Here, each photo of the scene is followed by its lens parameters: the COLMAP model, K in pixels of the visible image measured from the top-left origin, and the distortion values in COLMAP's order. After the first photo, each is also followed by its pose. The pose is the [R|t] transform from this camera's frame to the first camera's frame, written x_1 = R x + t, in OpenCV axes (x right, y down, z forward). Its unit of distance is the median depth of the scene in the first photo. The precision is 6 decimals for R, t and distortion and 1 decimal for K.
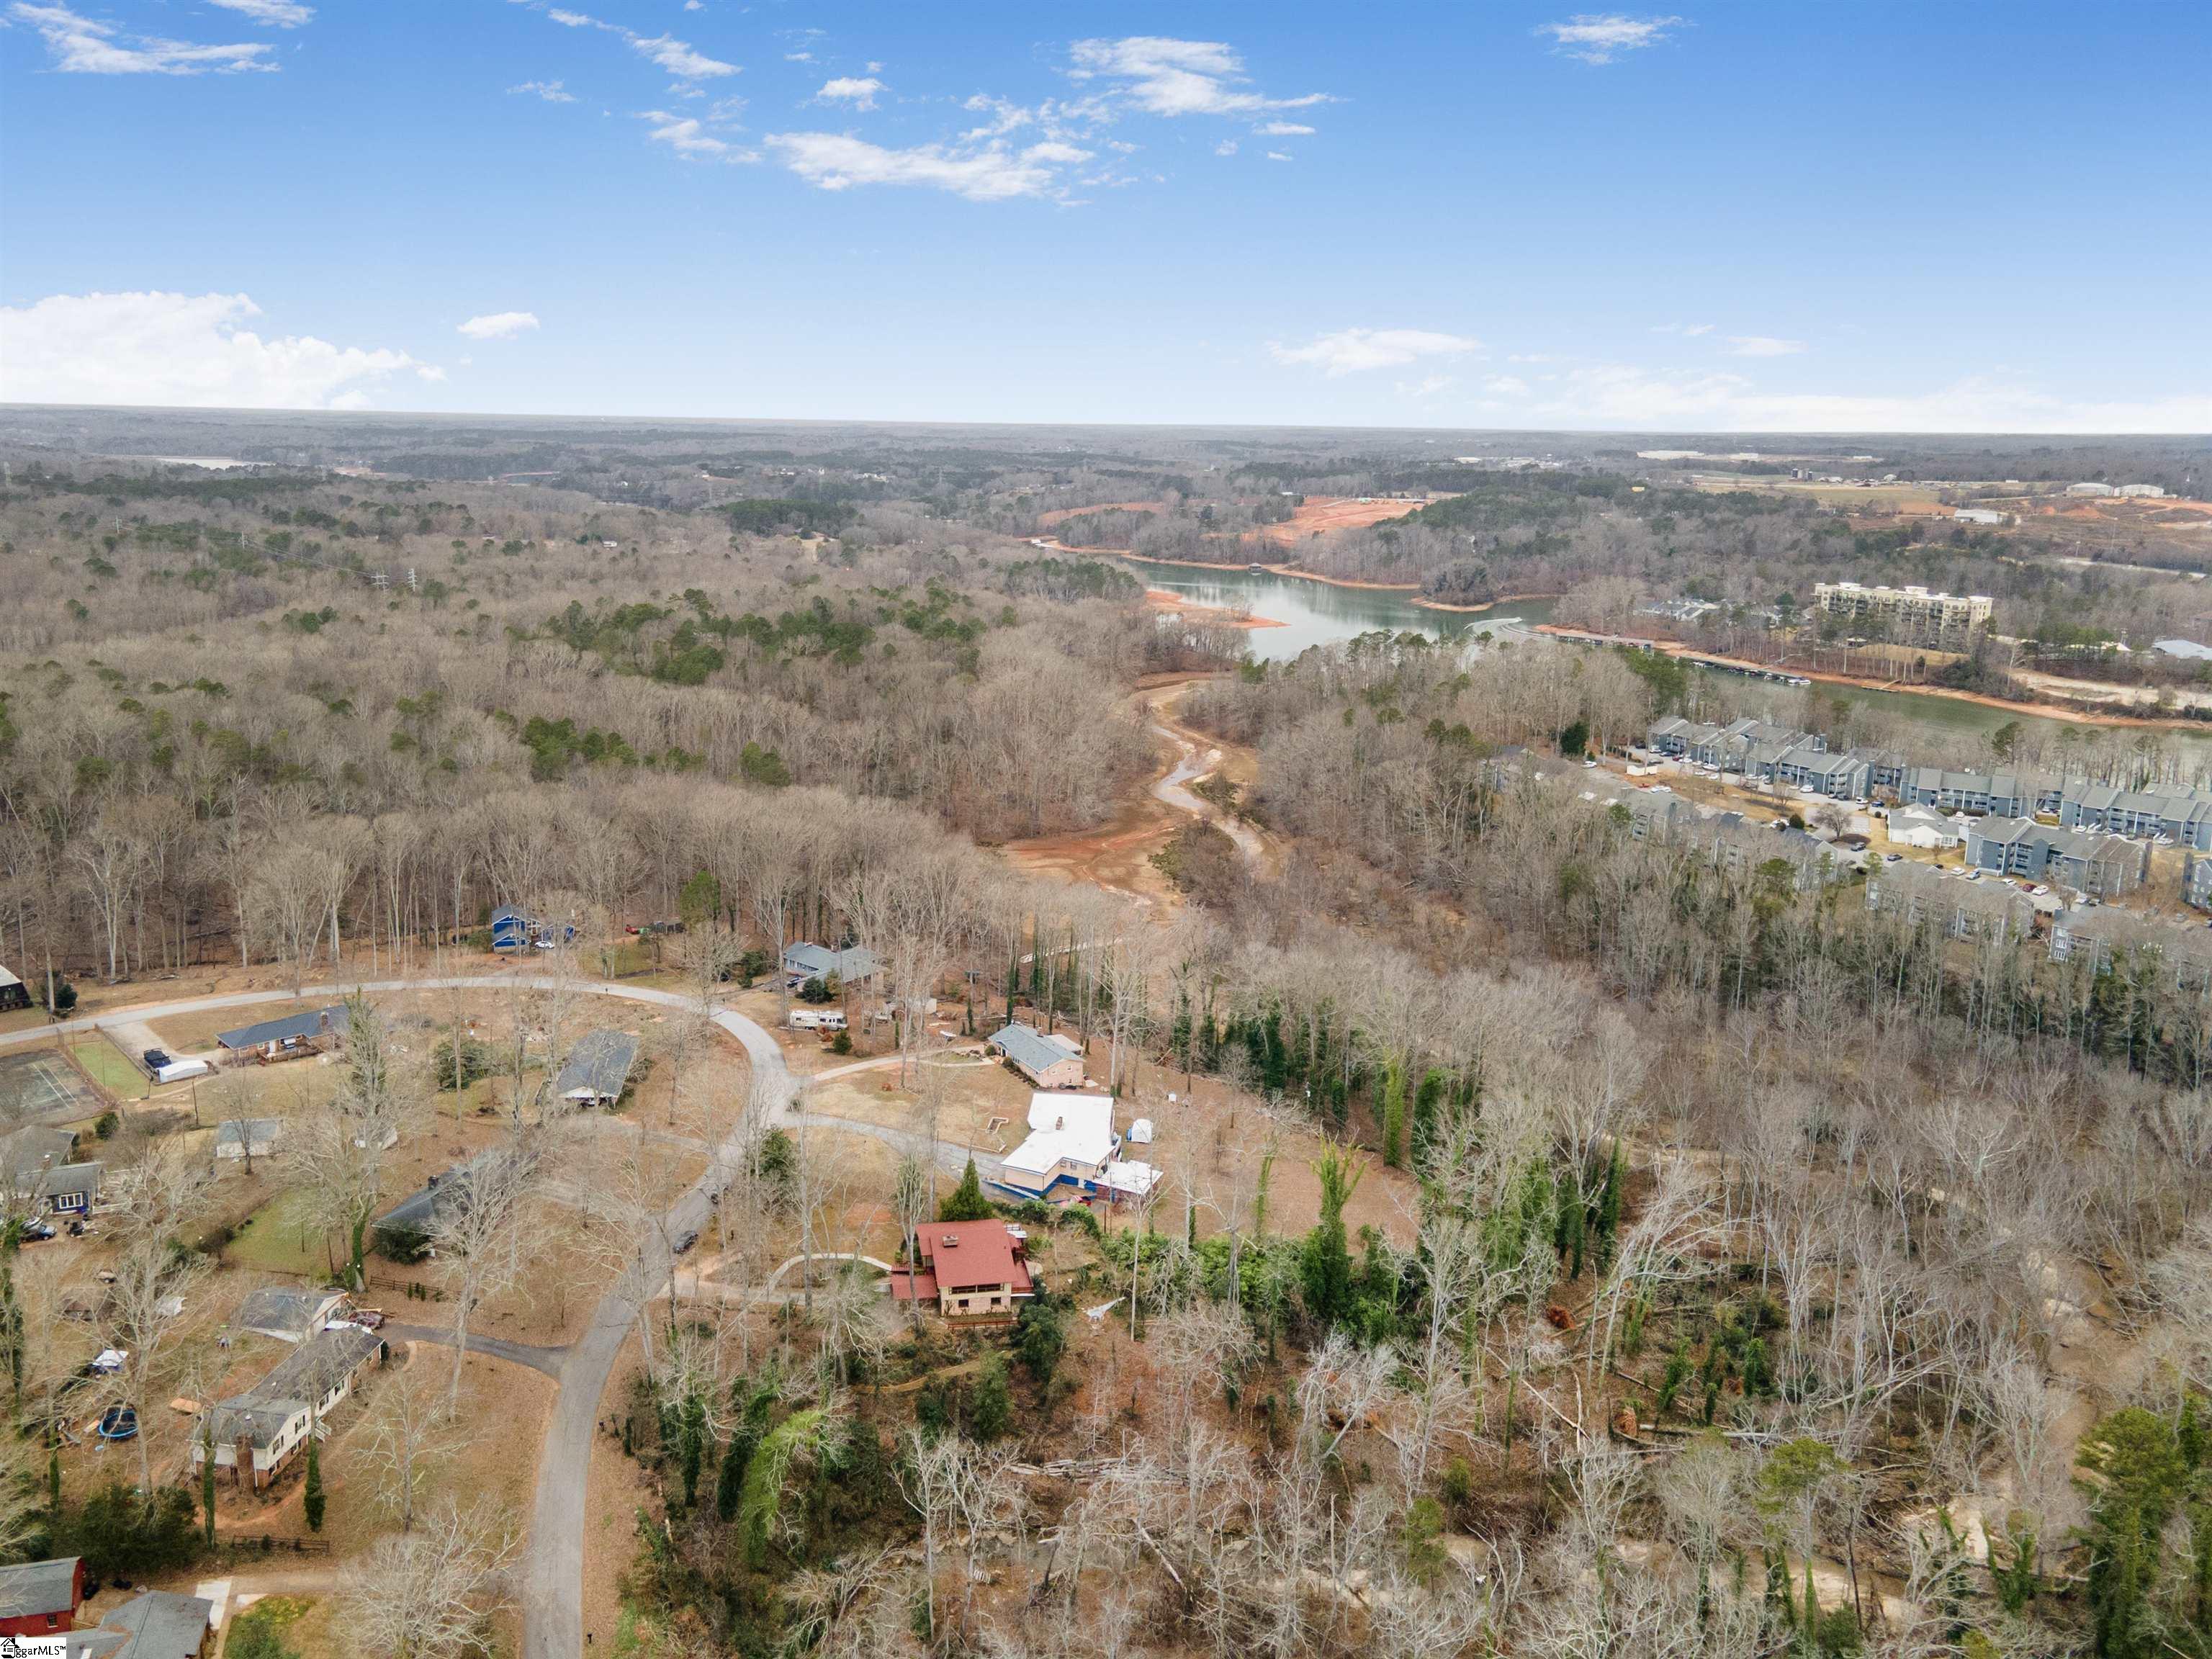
lens RADIAL K [[1525.7, 0, 1041.1], [0, 1525.7, 829.9], [0, 0, 1]] dist [0.024335, 0.001545]
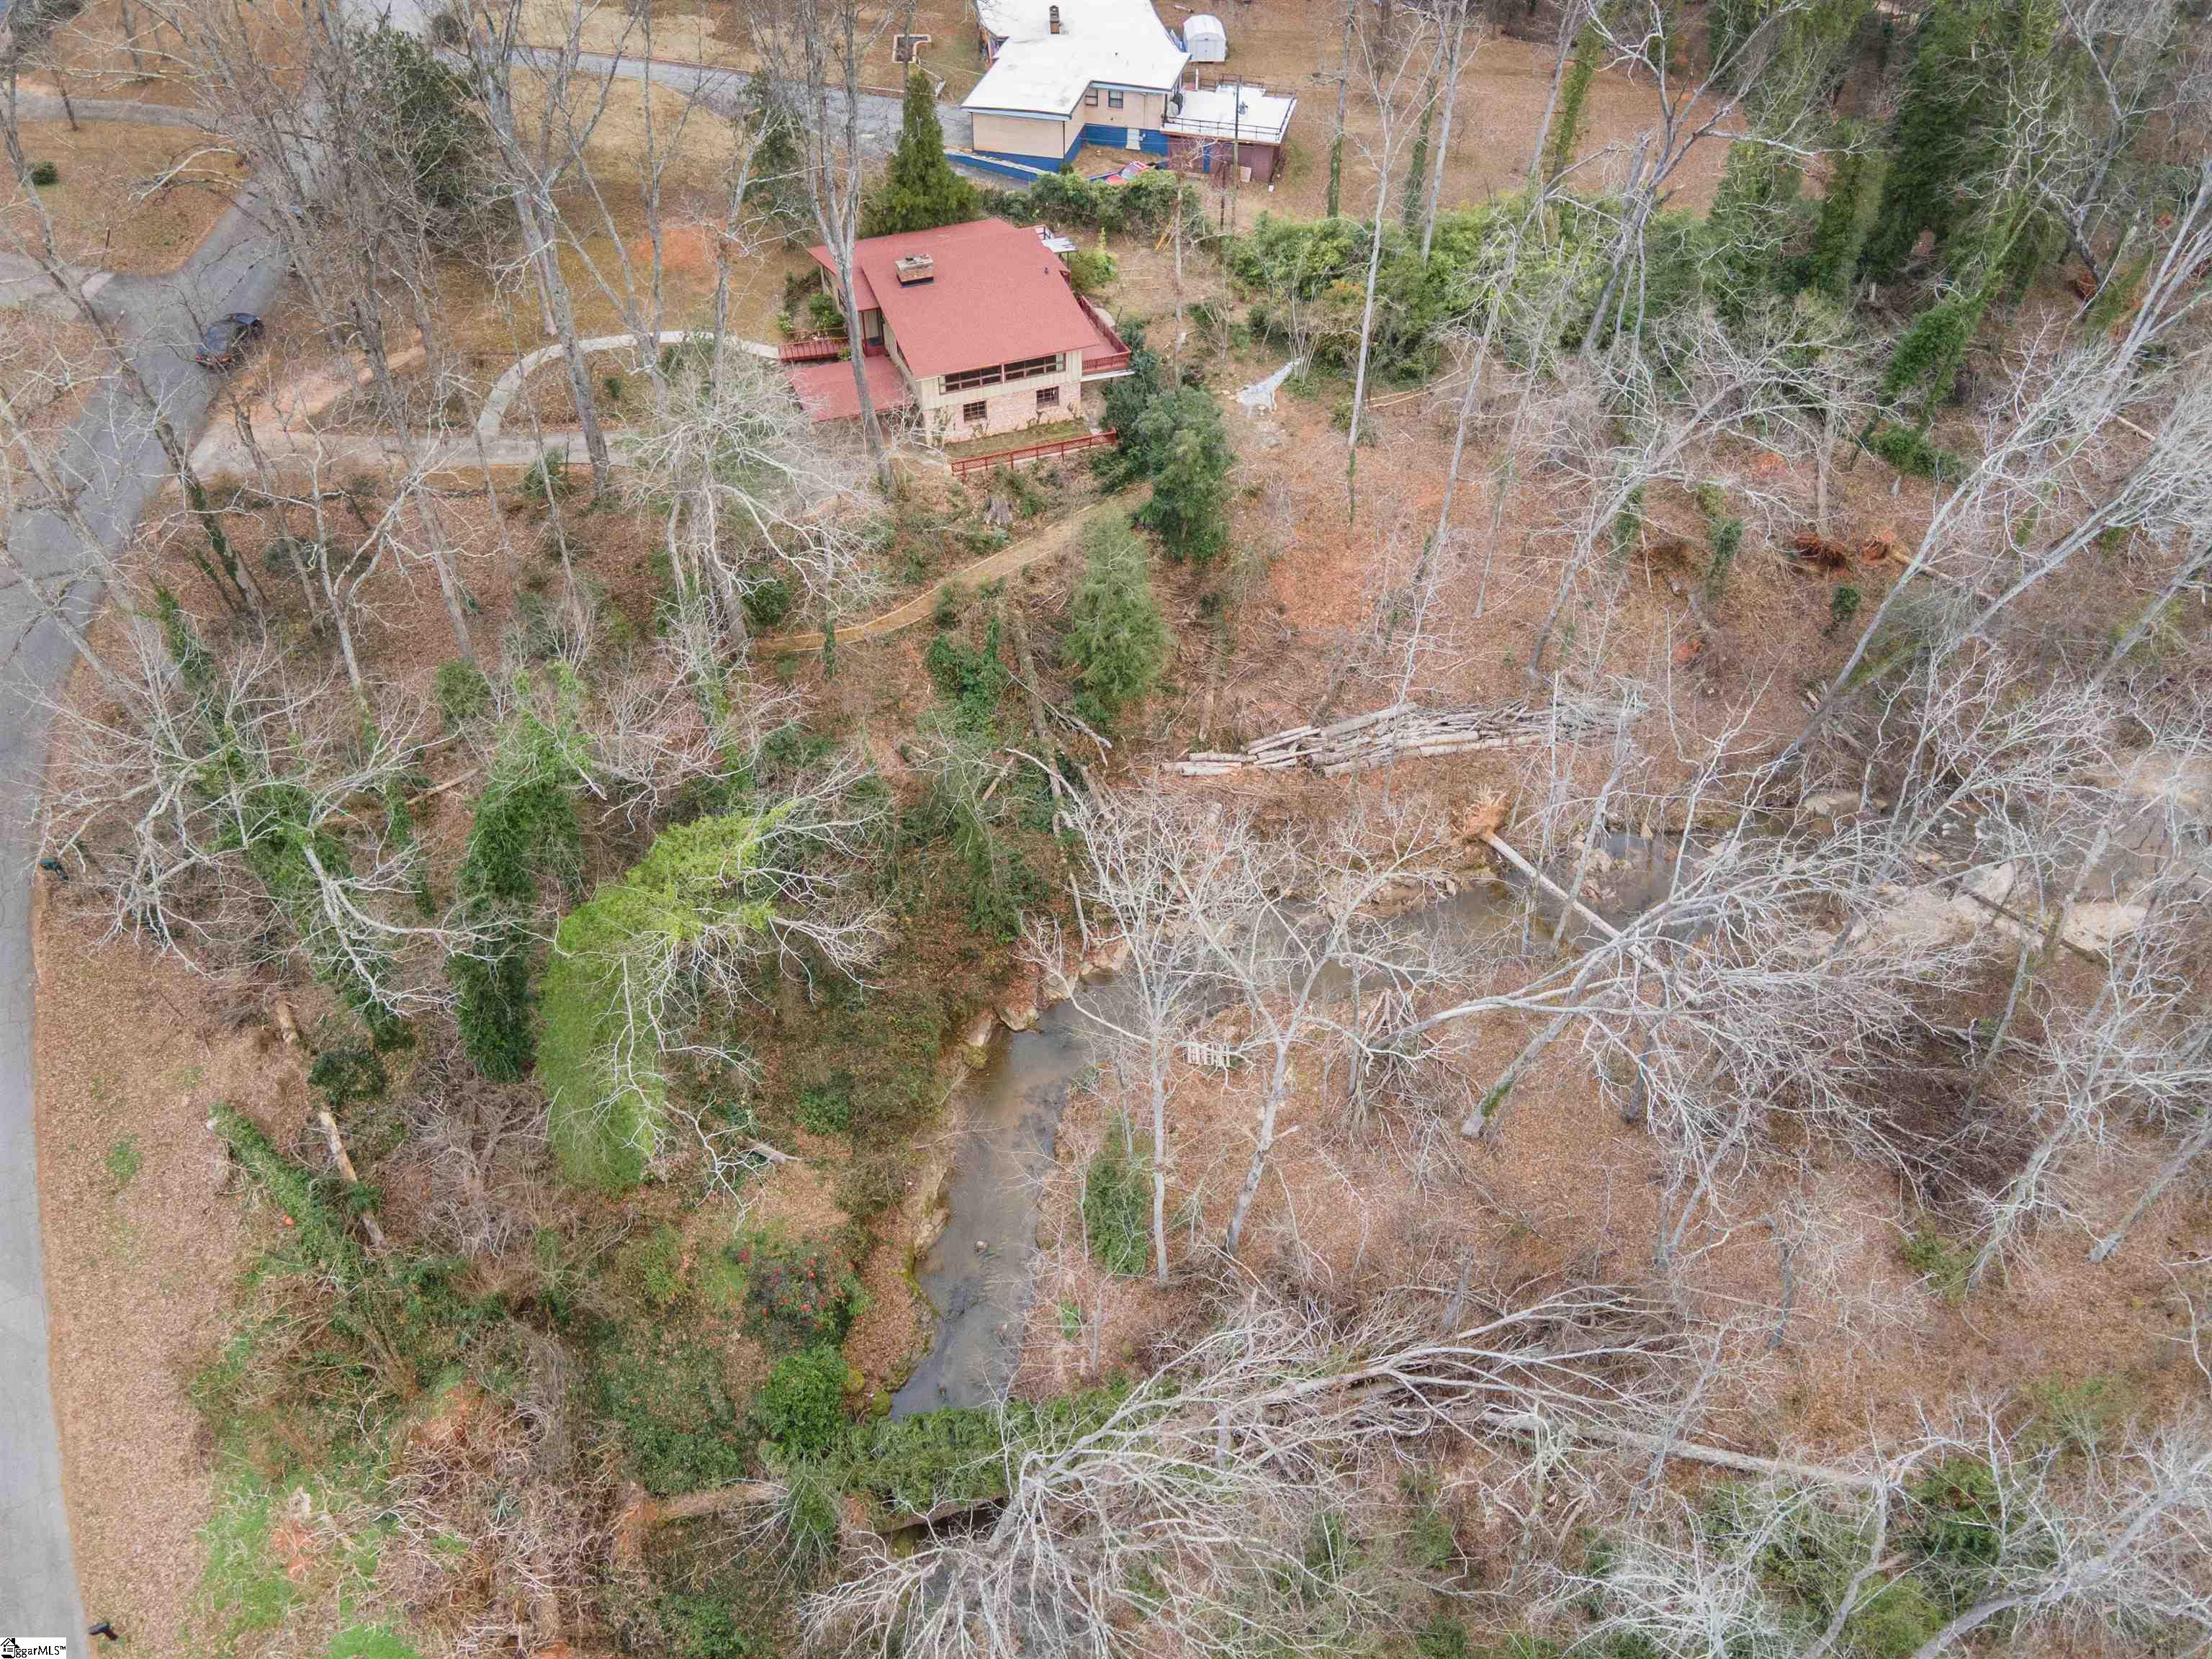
lens RADIAL K [[1615.0, 0, 1102.6], [0, 1615.0, 791.4], [0, 0, 1]] dist [0.001075, 0.080059]
pose [[0.978313, -0.154702, 0.137735, -0.090421], [0.065822, 0.862688, 0.501434, 0.173945], [-0.196396, -0.481493, 0.854162, 0.546717]]
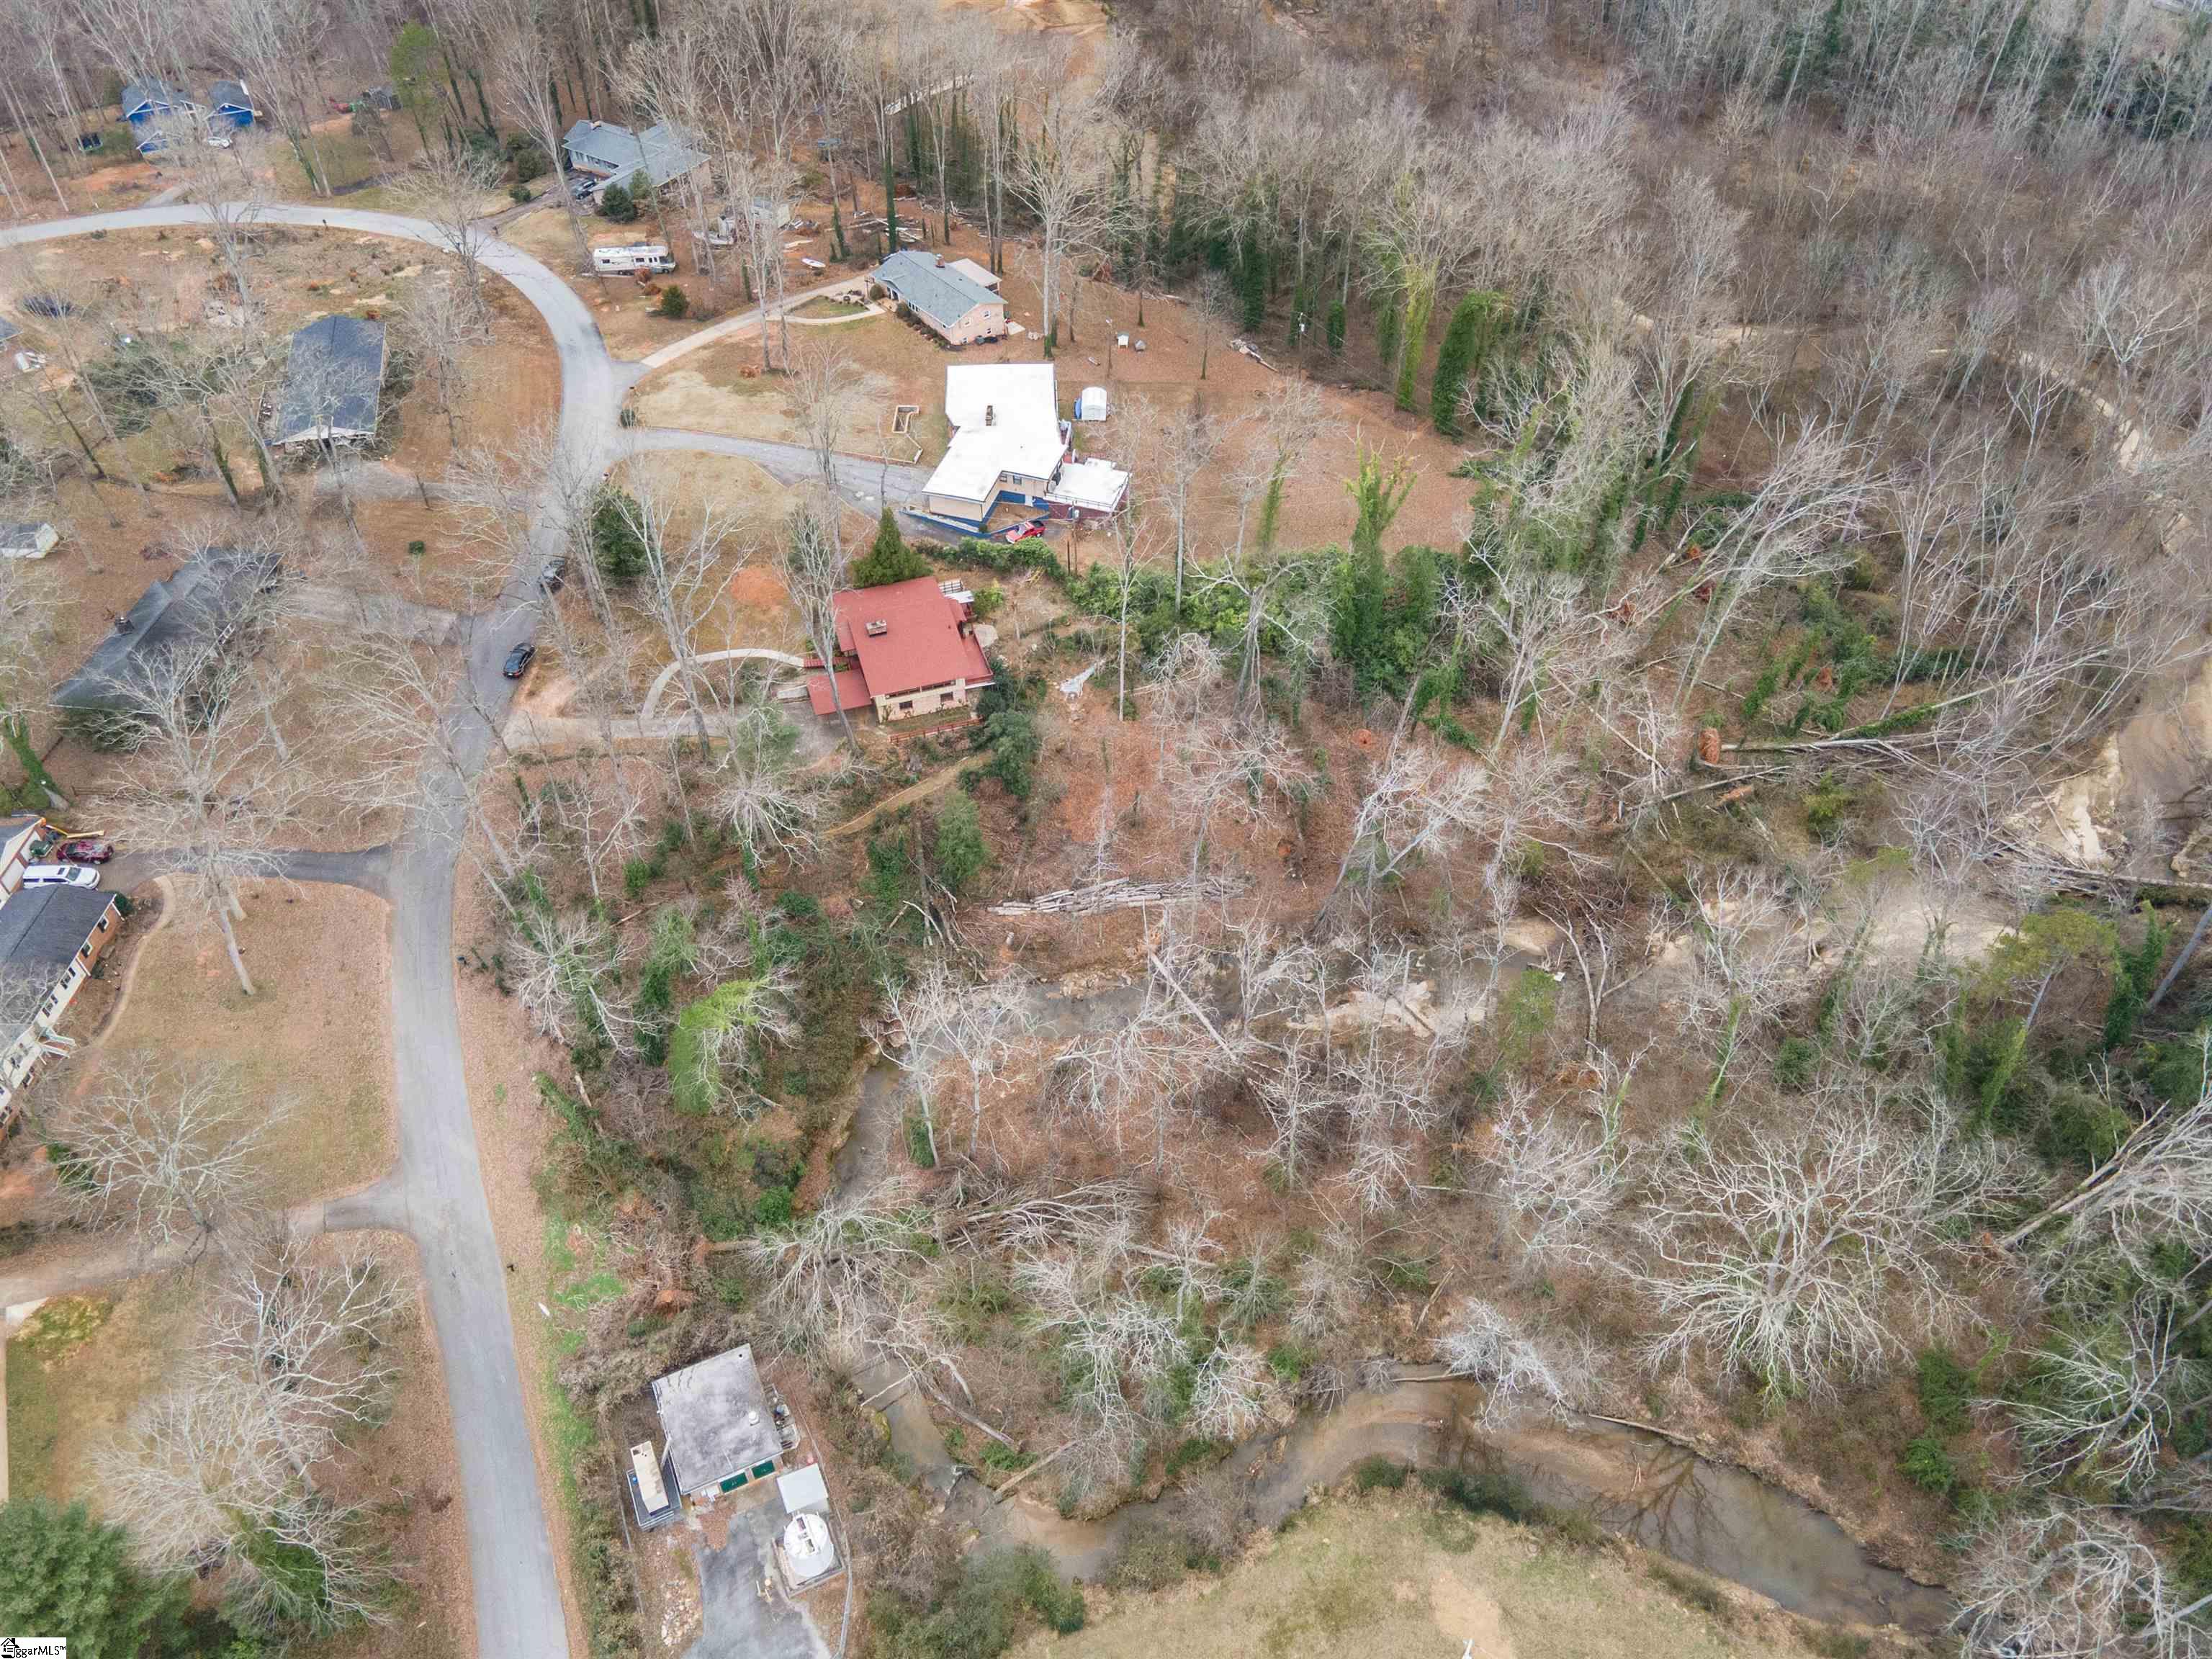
lens RADIAL K [[1548.7, 0, 1108.1], [0, 1548.7, 790.8], [0, 0, 1]] dist [0.027854, -0.001034]
pose [[0.989219, -0.113999, 0.091921, -0.025509], [0.048650, 0.847870, 0.527967, -0.061731], [-0.138125, -0.517803, 0.844276, 0.289724]]
